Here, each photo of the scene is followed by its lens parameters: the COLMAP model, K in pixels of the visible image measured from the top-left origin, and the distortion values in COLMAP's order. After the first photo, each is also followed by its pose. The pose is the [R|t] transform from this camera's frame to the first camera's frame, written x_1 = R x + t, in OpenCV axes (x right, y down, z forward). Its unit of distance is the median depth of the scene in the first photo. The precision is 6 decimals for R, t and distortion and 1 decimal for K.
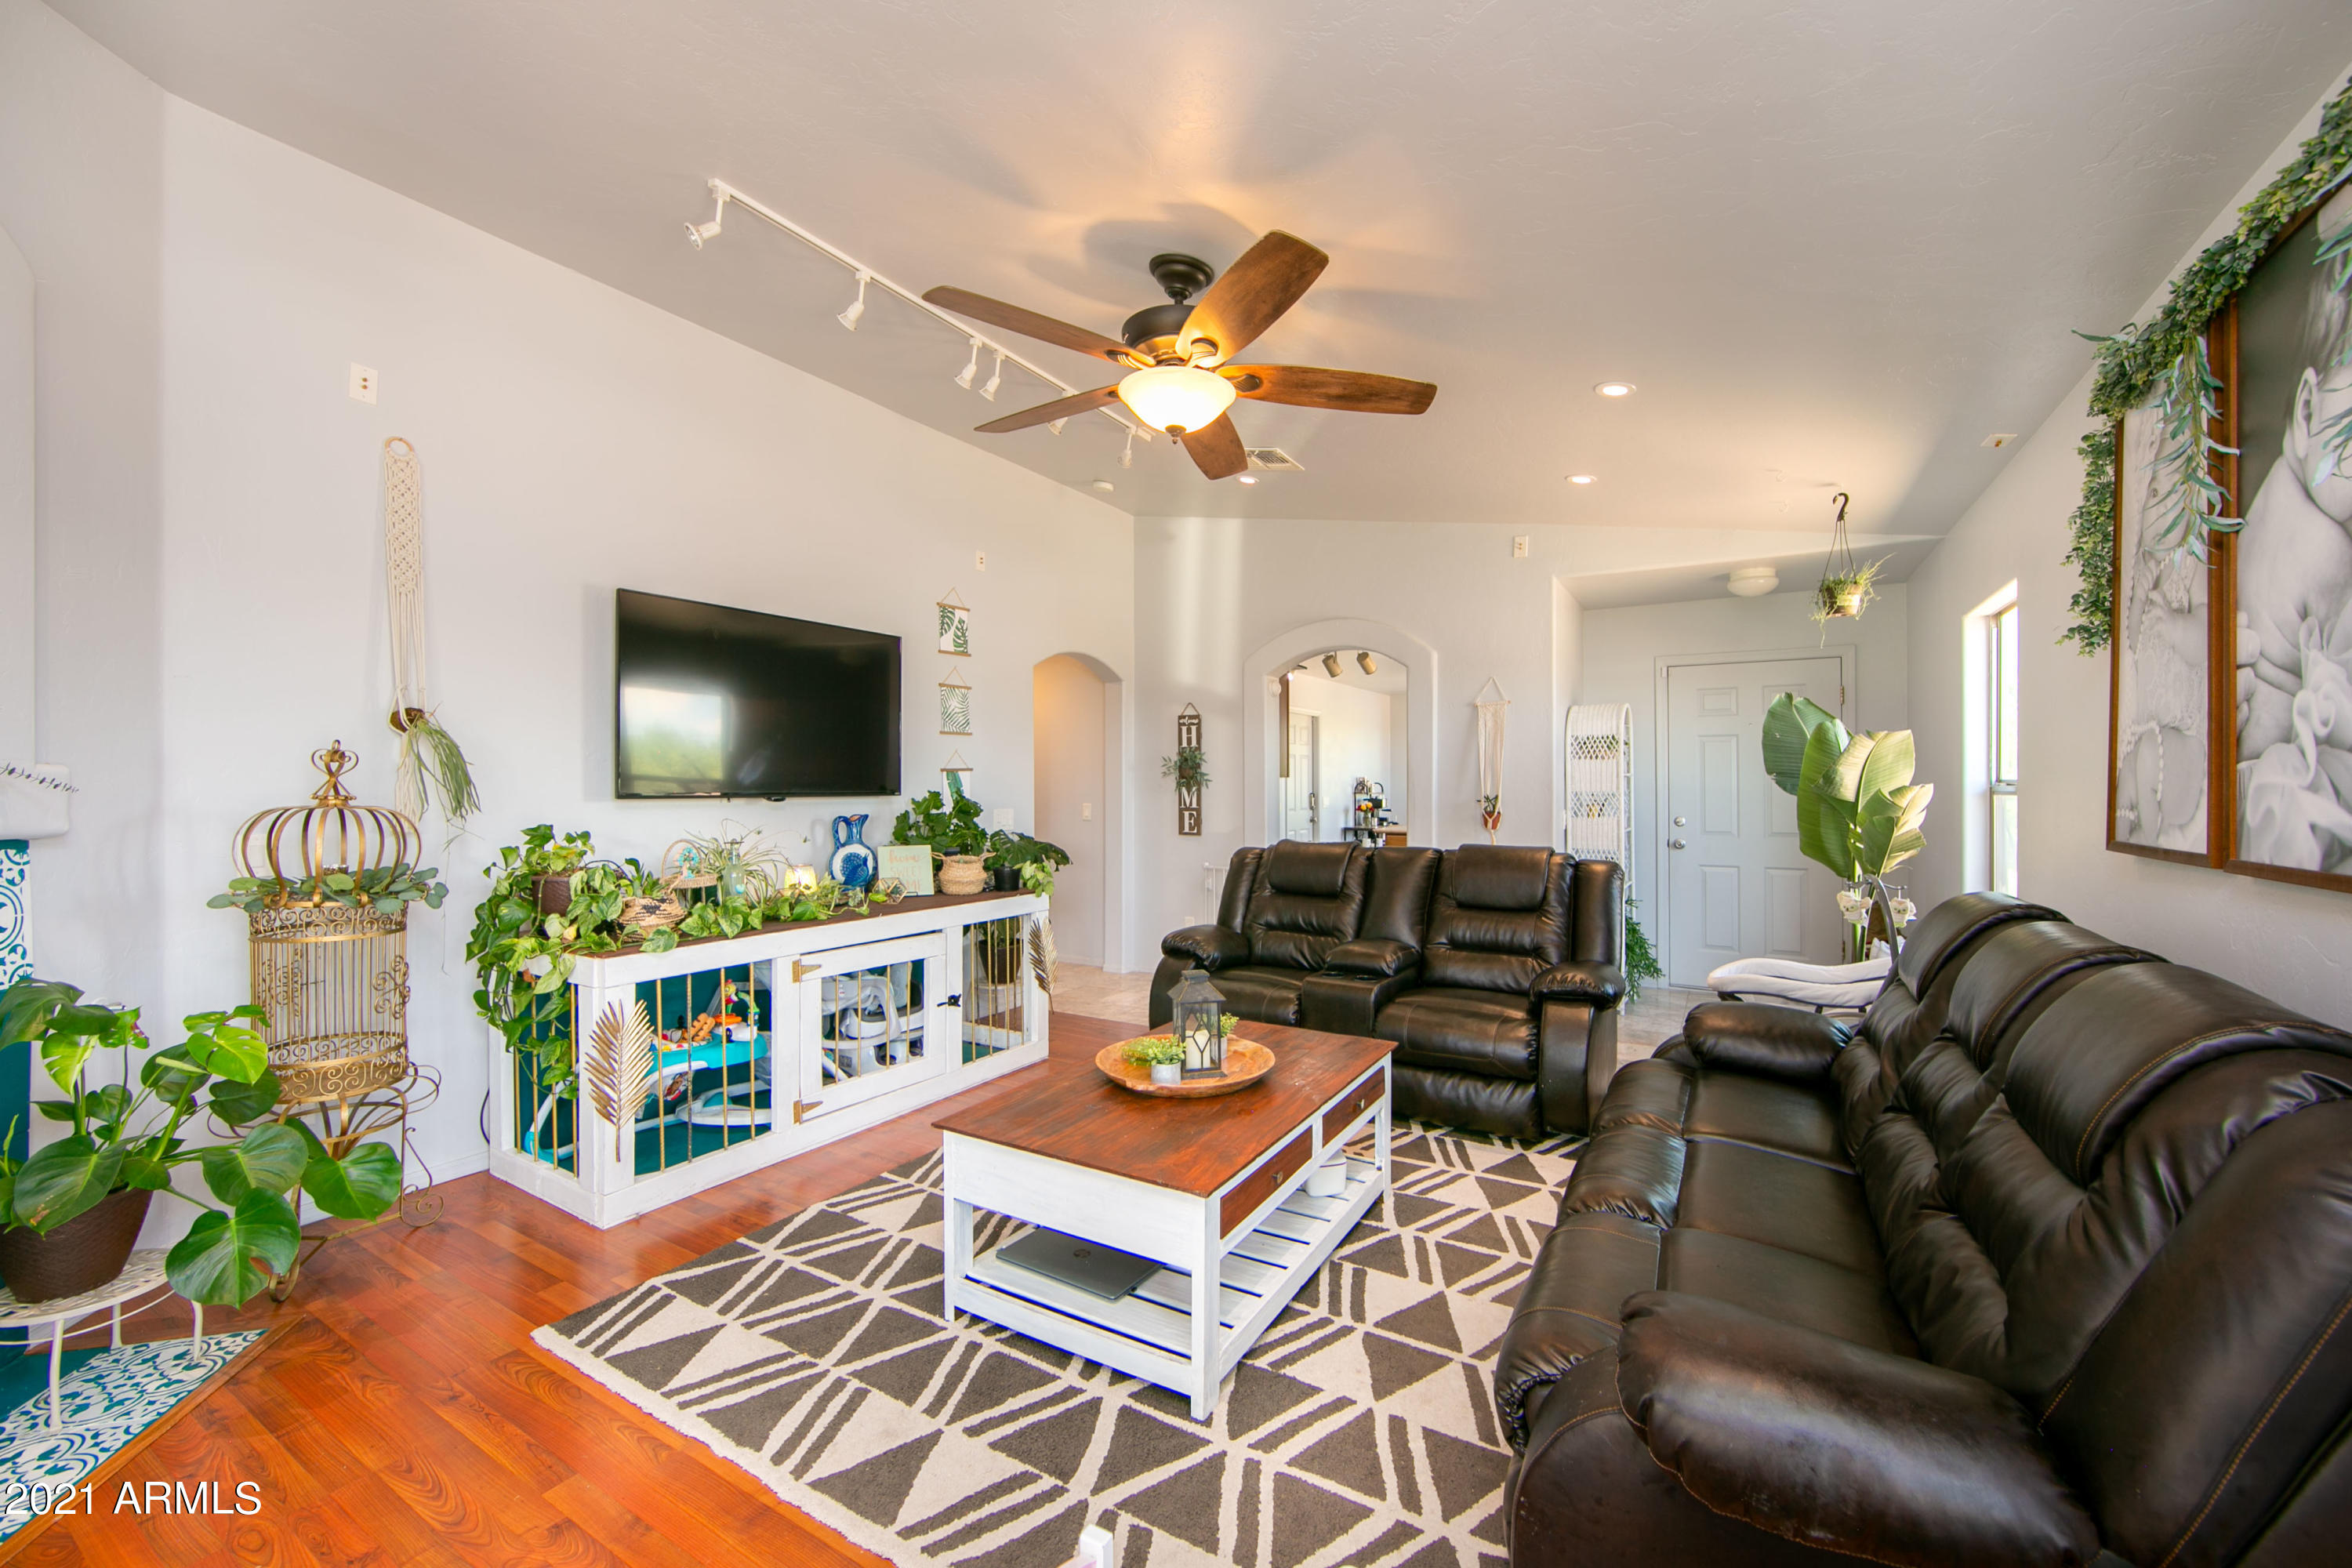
lens RADIAL K [[928.2, 0, 1182.5], [0, 928.2, 788.0], [0, 0, 1]] dist [-0.002359, -0.000216]
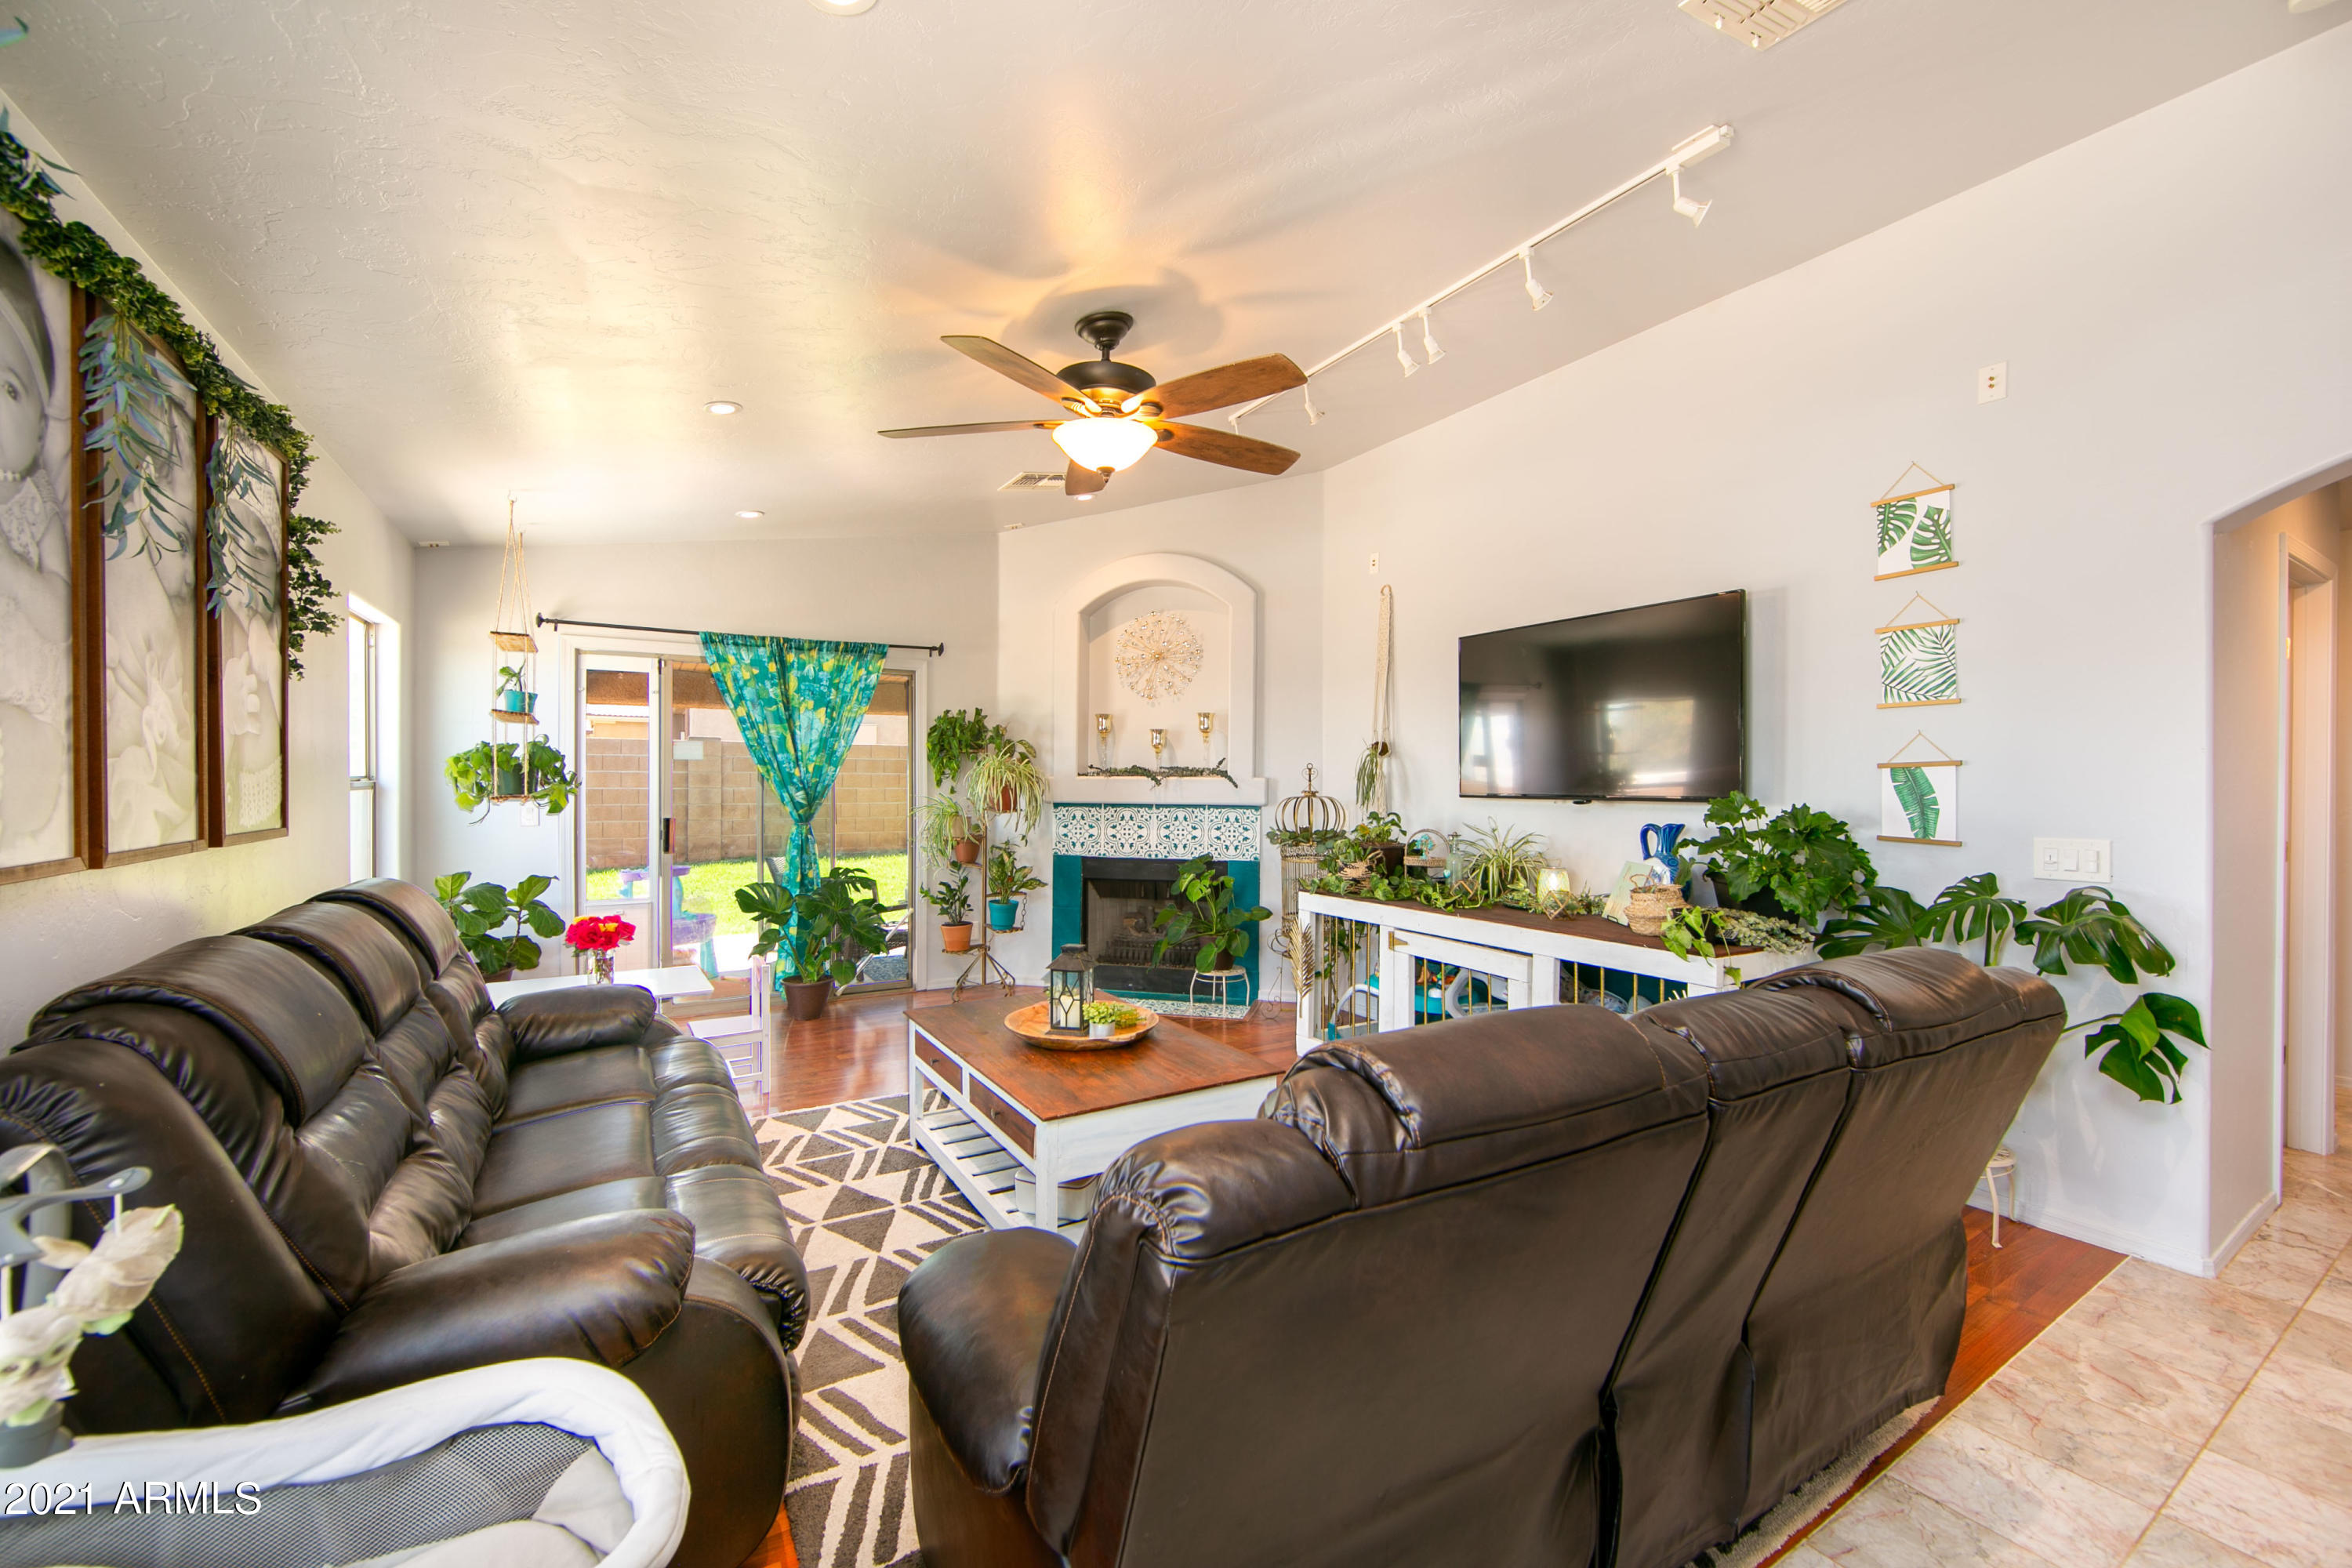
lens RADIAL K [[928.2, 0, 1182.5], [0, 928.2, 788.0], [0, 0, 1]] dist [-0.002359, -0.000216]
pose [[-0.463290, 0.001818, -0.886205, 1.128218], [-0.008232, 0.999946, 0.006354, -0.009567], [0.886169, 0.010239, -0.463250, 1.899226]]
